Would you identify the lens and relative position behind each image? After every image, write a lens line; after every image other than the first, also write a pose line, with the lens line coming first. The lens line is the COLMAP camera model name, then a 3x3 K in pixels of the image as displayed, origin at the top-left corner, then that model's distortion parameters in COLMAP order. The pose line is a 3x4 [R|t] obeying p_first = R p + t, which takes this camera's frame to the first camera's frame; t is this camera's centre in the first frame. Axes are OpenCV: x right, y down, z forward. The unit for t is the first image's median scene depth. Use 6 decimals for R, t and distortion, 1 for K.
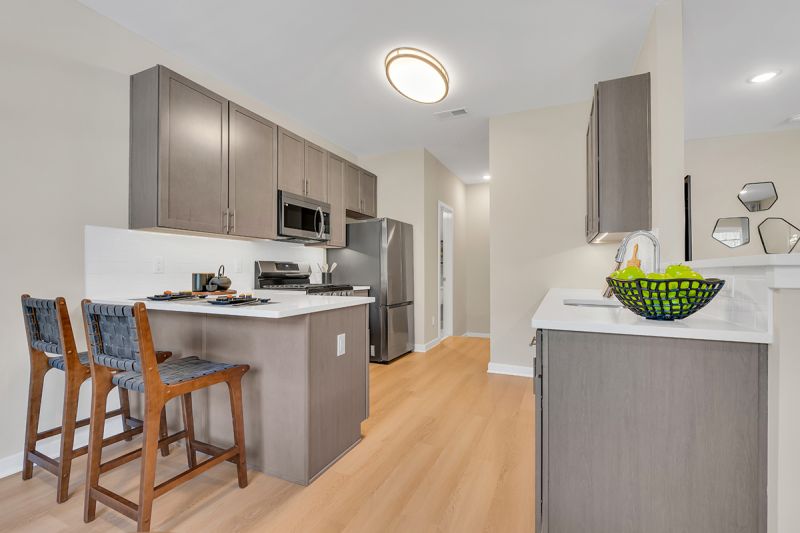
lens RADIAL K [[358.4, 0, 397.3], [0, 358.4, 265.4], [0, 0, 1]] dist [-0.011400, 0.000429]
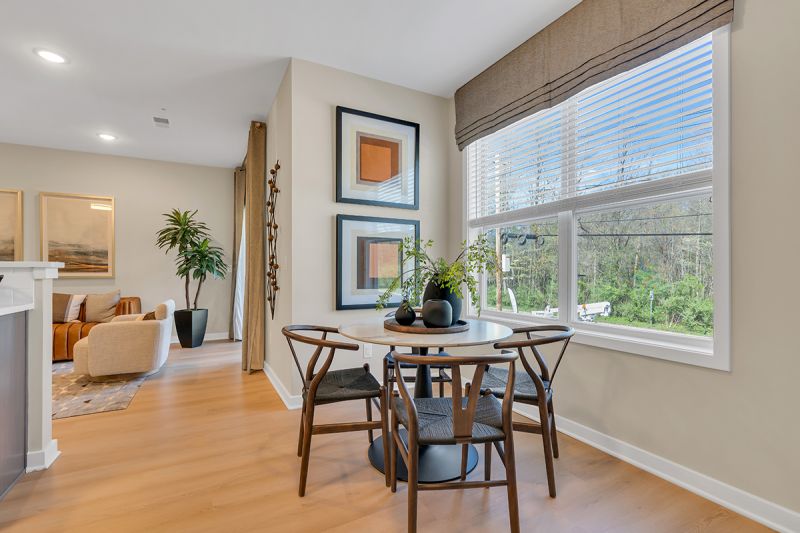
lens RADIAL K [[358.4, 0, 397.5], [0, 358.4, 269.2], [0, 0, 1]] dist [-0.011400, 0.000429]
pose [[-0.804476, 0.009998, 0.593902, -0.809575], [0.000126, 0.999861, -0.016661, 0.019446], [-0.593986, -0.013329, -0.804365, 0.673624]]
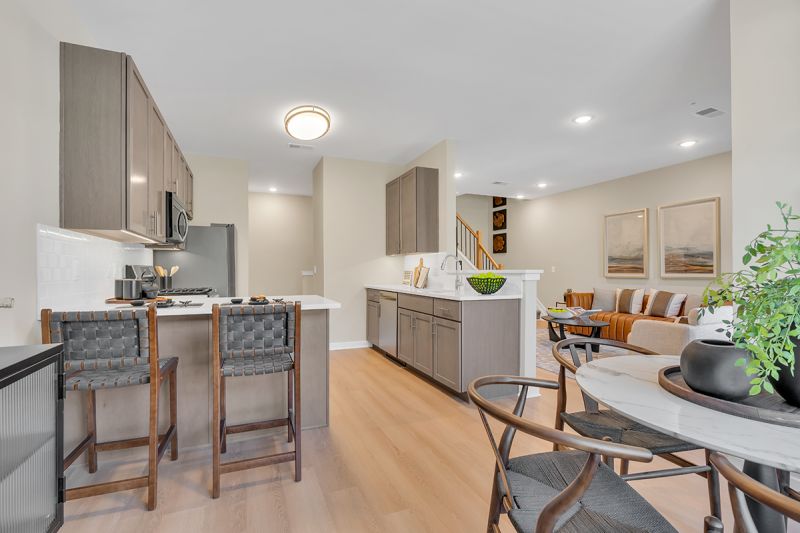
lens RADIAL K [[358.4, 0, 398.9], [0, 358.4, 270.2], [0, 0, 1]] dist [-0.011400, 0.000429]
pose [[0.678972, 0.001604, 0.734162, -0.996178], [-0.009452, 0.999934, 0.006556, -0.018884], [-0.734103, -0.011391, 0.678942, -0.174136]]
